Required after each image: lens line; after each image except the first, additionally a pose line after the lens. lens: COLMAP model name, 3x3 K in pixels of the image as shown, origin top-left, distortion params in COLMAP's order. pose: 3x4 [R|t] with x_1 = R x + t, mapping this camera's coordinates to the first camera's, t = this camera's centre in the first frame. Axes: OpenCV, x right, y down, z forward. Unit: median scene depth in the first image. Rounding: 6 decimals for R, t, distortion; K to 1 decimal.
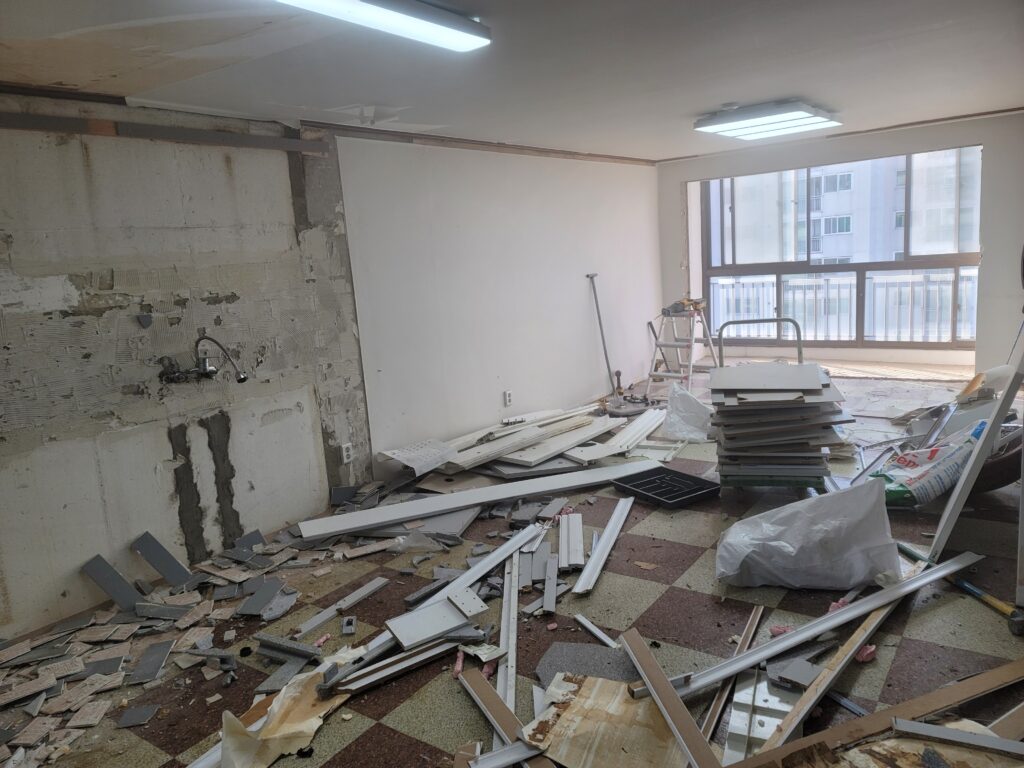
lens RADIAL K [[750.8, 0, 512.0], [0, 750.8, 384.0], [0, 0, 1]] dist [0.103337, -0.090338]
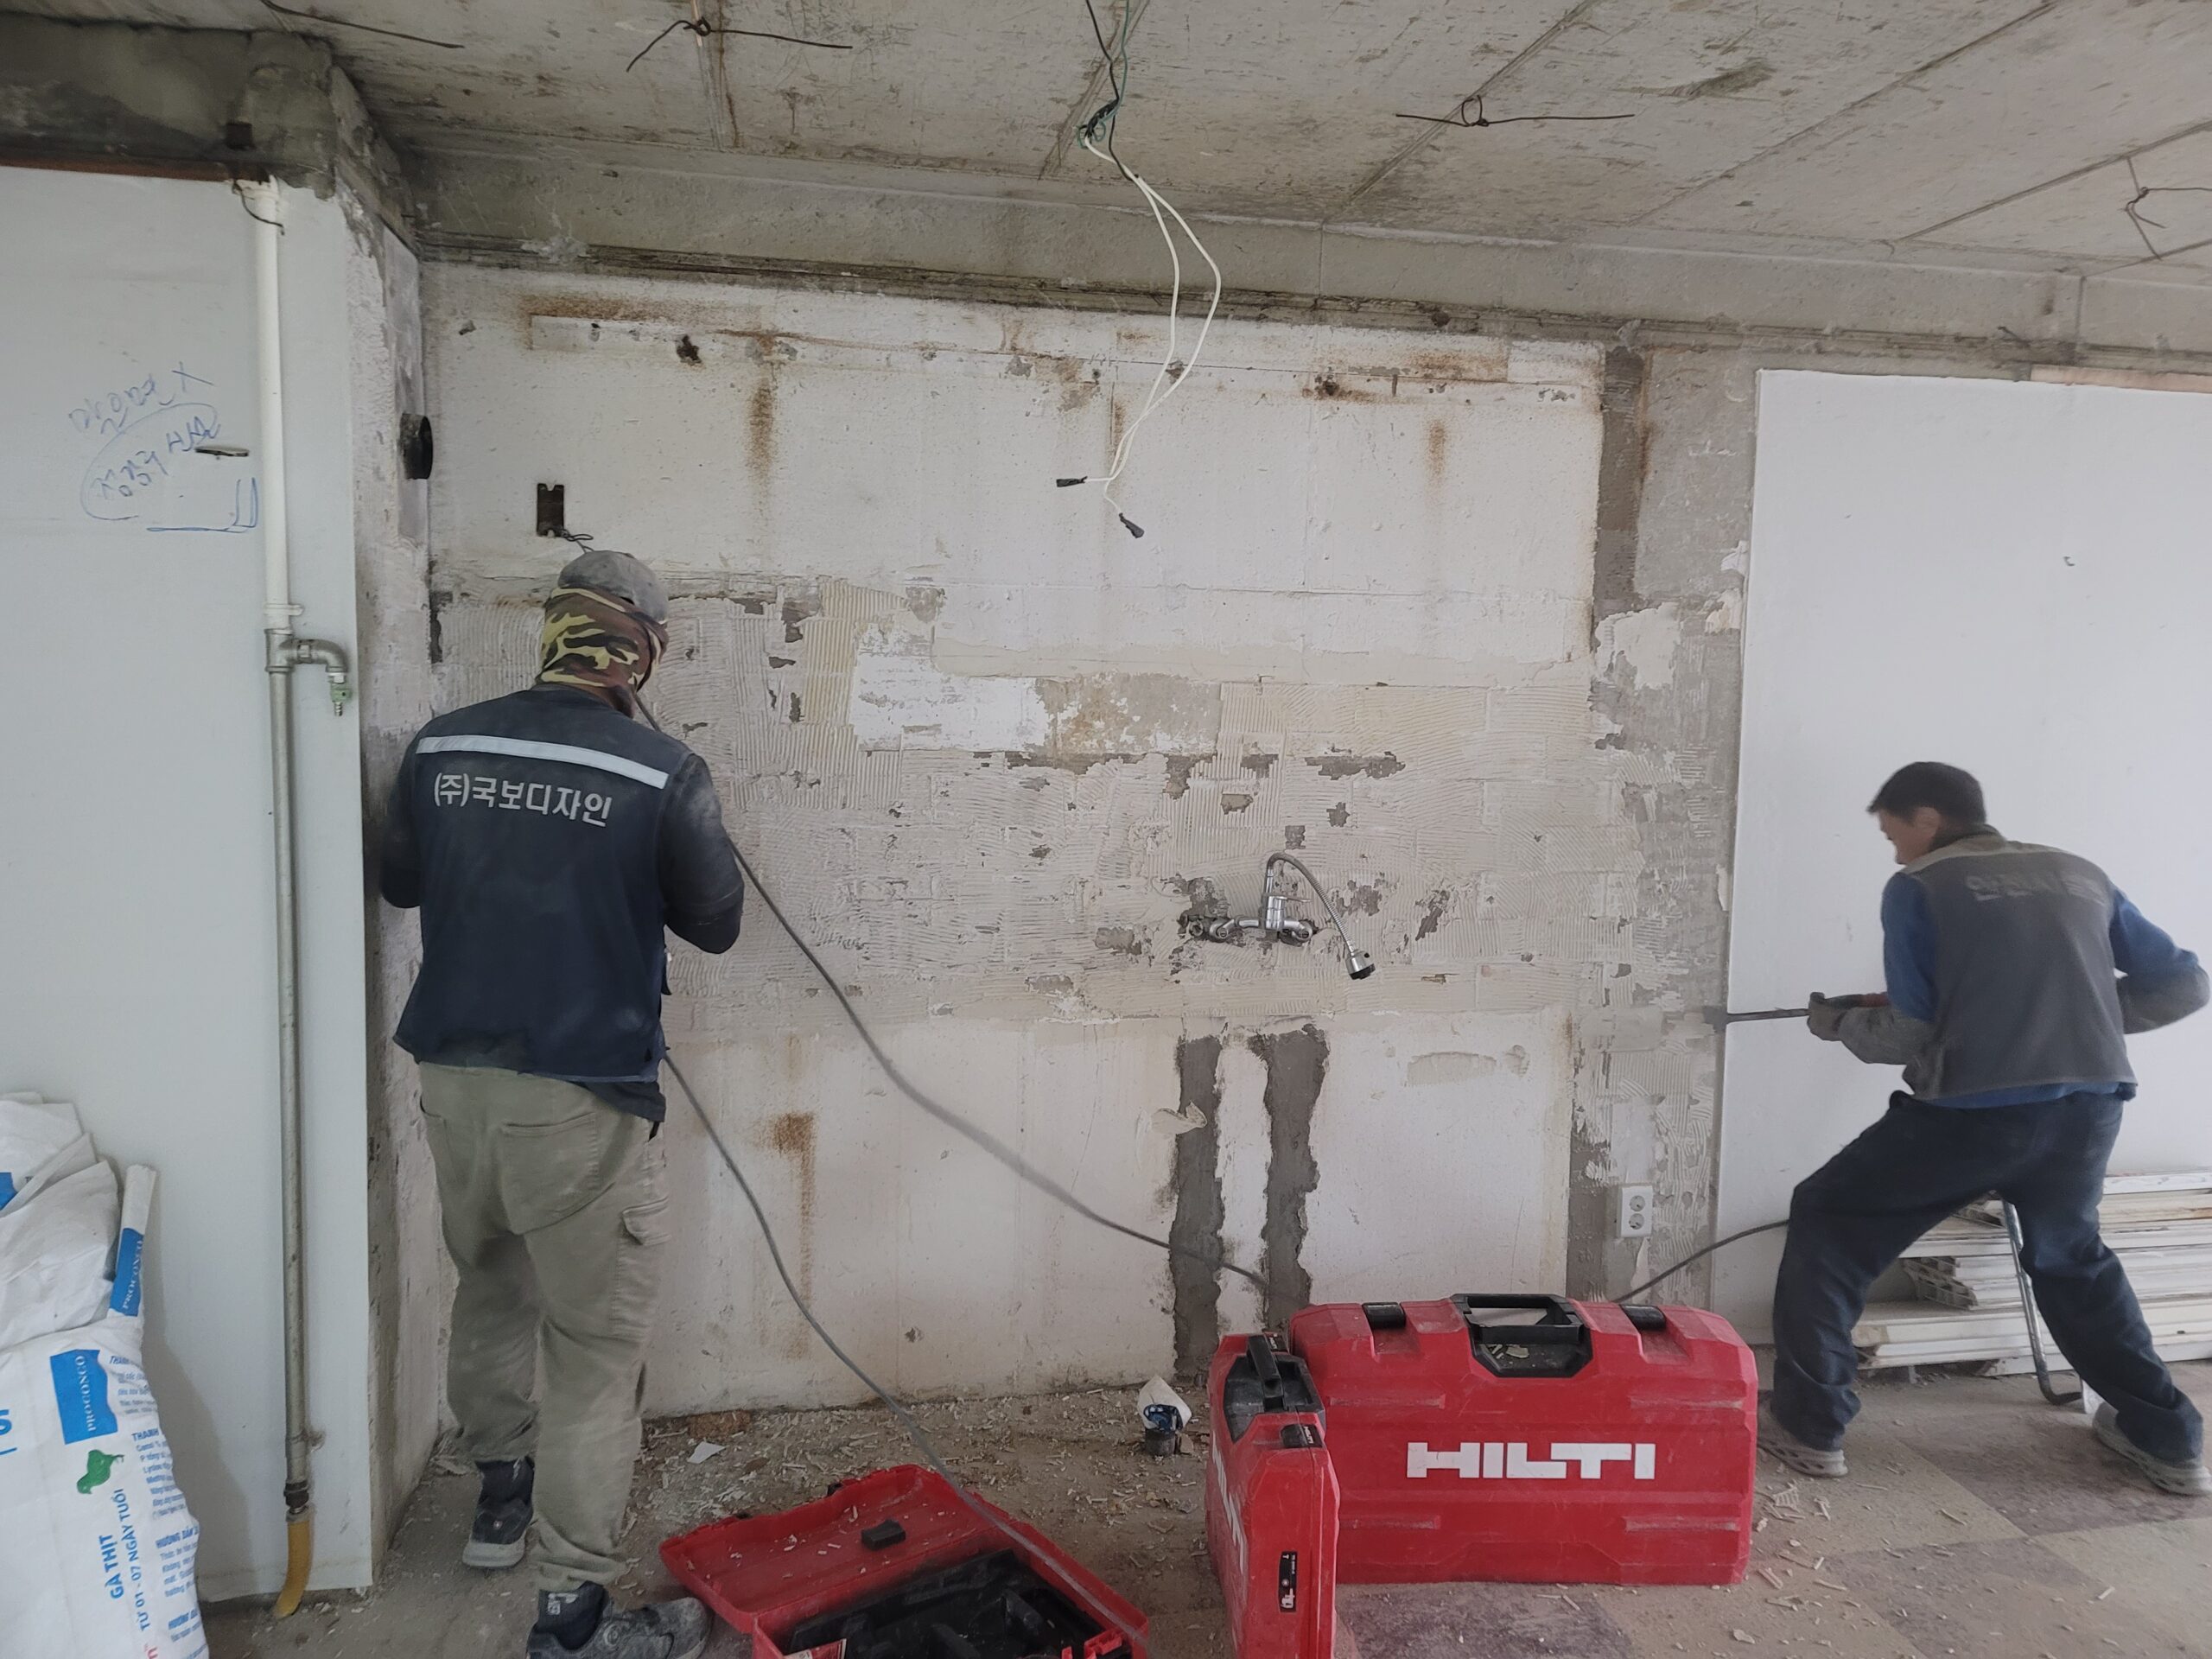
lens RADIAL K [[1621.8, 0, 1106.0], [0, 1621.8, 829.5], [0, 0, 1]] dist [0.103337, -0.090338]
pose [[0.735913, 0.156036, -0.658851, 0.112477], [-0.195230, 0.980655, 0.014183, -0.064136], [0.648318, 0.118190, 0.752140, 0.249559]]
